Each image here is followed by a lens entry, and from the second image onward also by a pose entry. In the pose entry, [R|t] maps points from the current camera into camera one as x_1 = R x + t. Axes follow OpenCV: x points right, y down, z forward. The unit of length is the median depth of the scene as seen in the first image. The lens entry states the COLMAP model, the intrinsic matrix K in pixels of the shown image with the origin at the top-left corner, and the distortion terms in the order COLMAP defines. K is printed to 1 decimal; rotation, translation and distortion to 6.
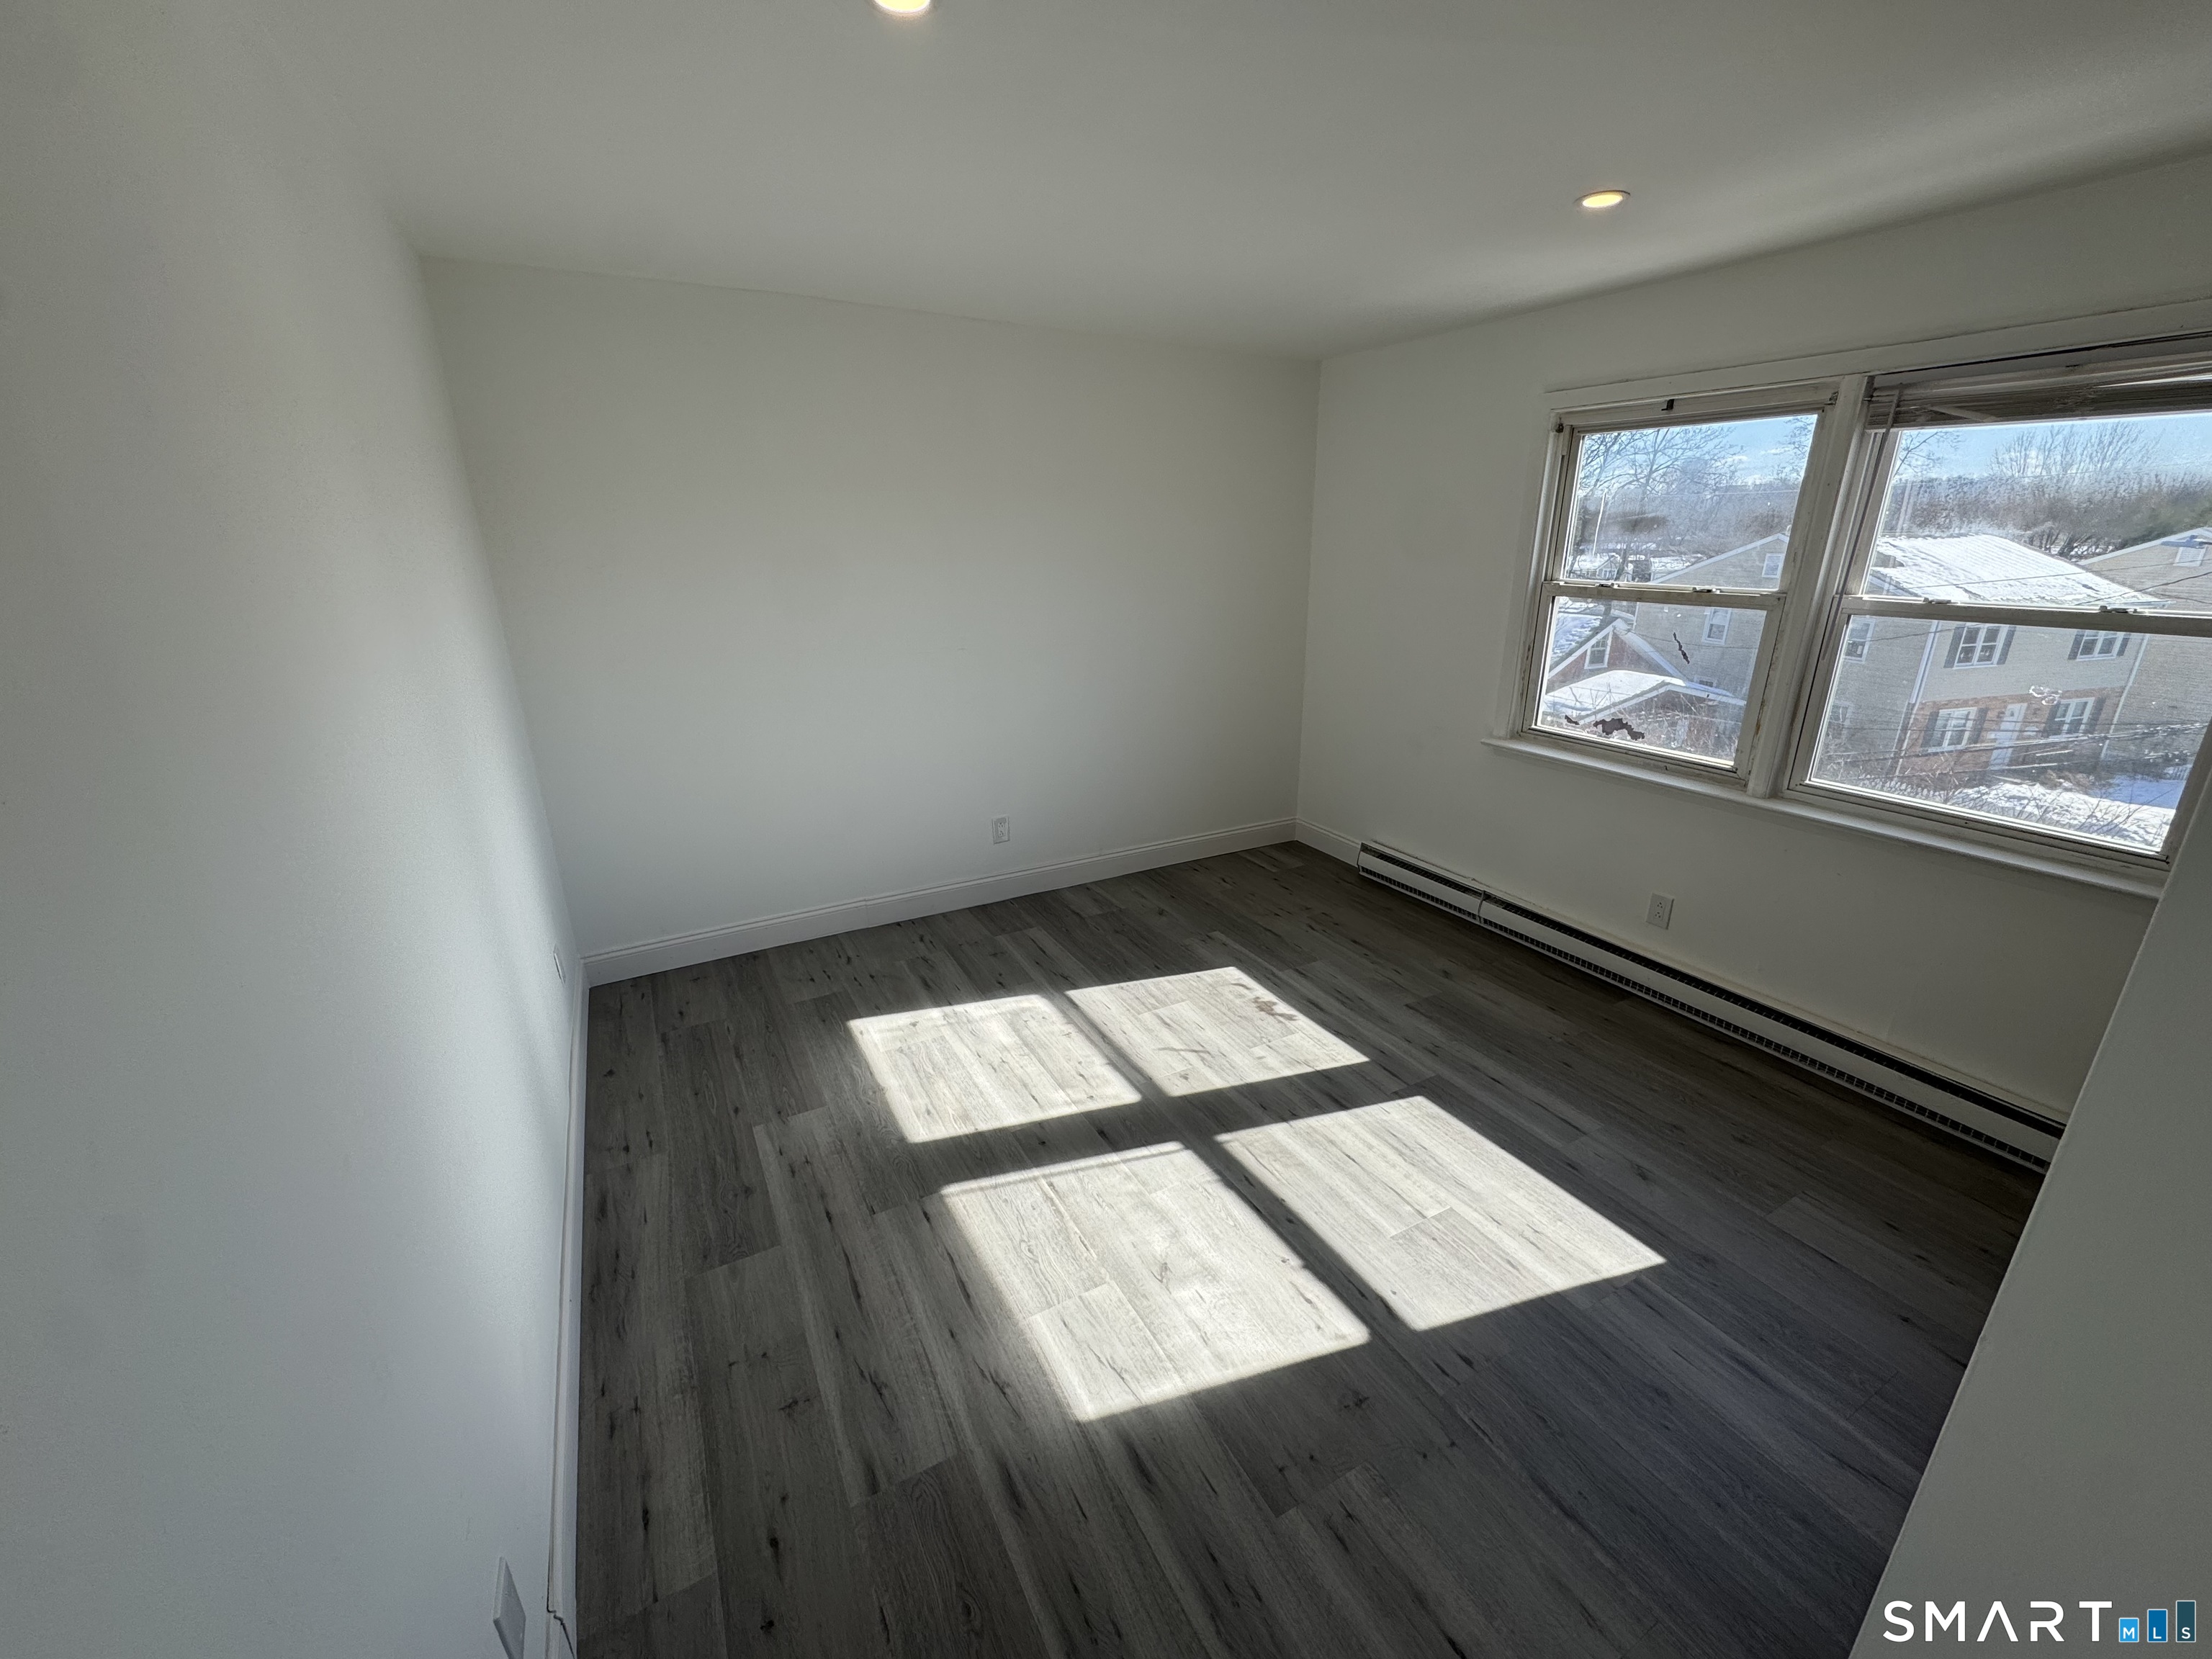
lens RADIAL K [[891.2, 0, 1087.2], [0, 891.2, 836.6], [0, 0, 1]] dist [-0.004035, 0.000805]
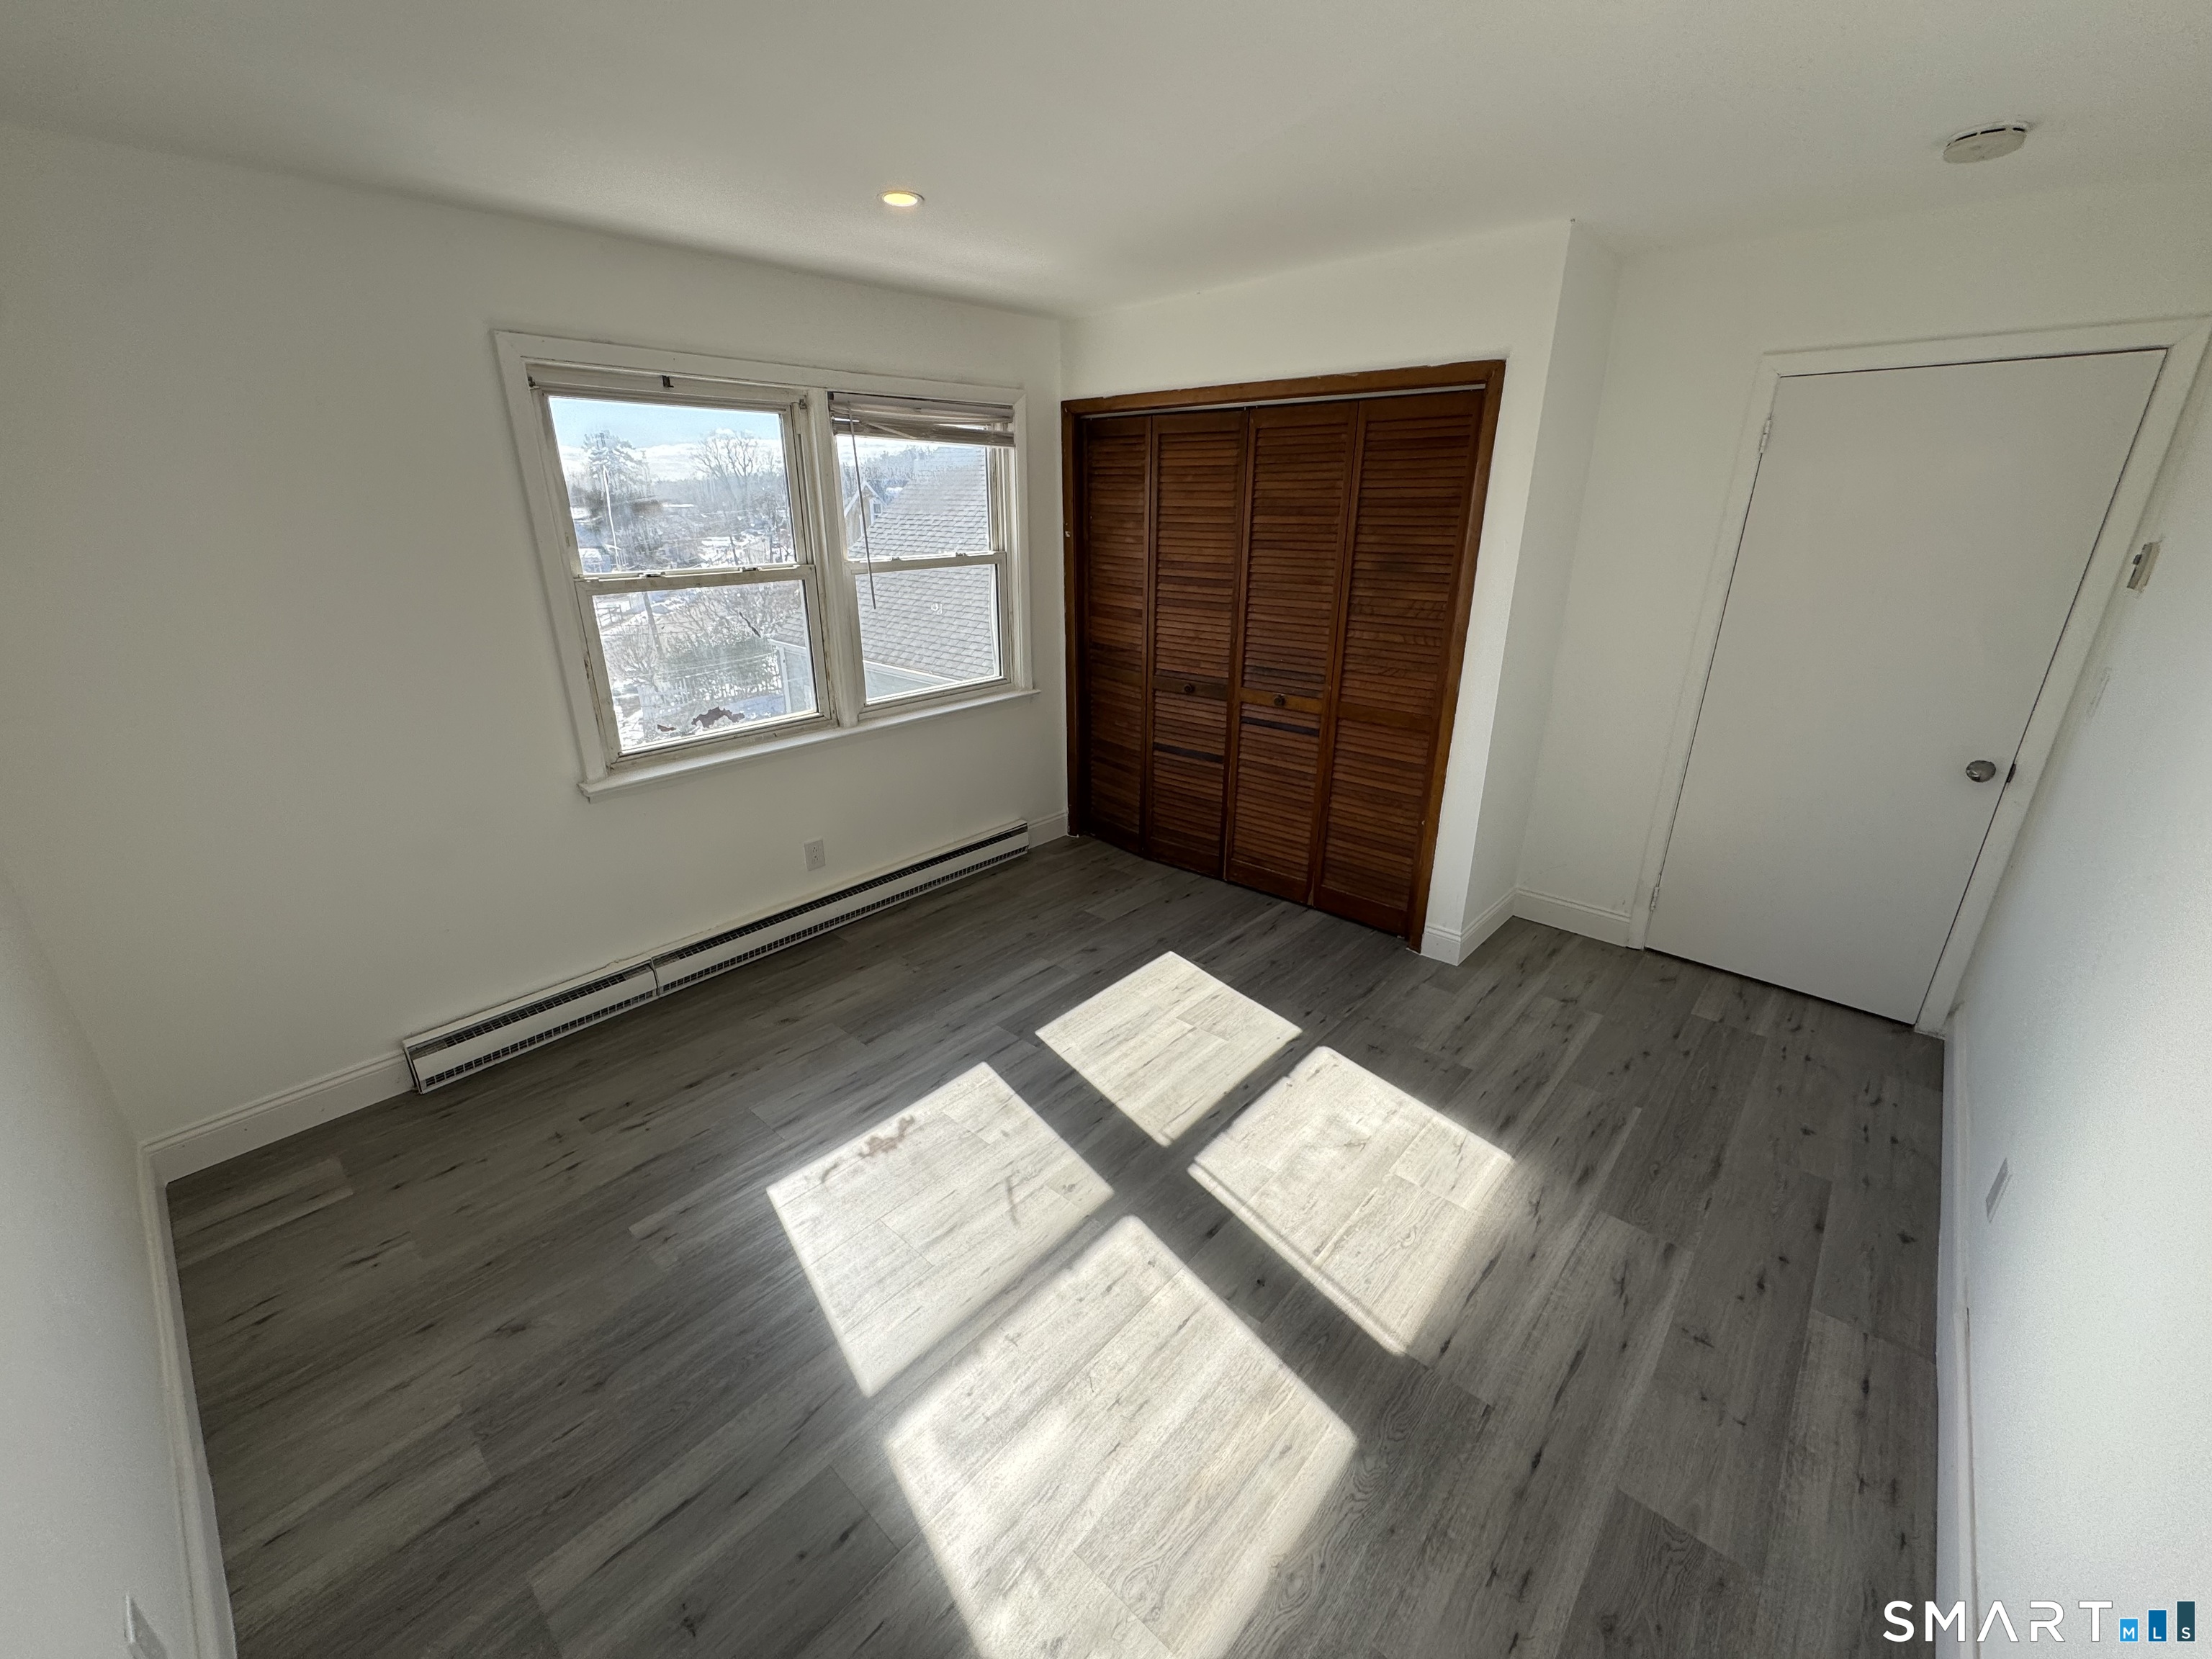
lens RADIAL K [[891.2, 0, 1116.2], [0, 891.2, 829.0], [0, 0, 1]] dist [-0.004035, 0.000805]
pose [[-0.362484, -0.315127, 0.877098, -0.565132], [0.313493, 0.845037, 0.433168, -0.378601], [-0.877683, 0.431981, -0.207522, 1.087132]]
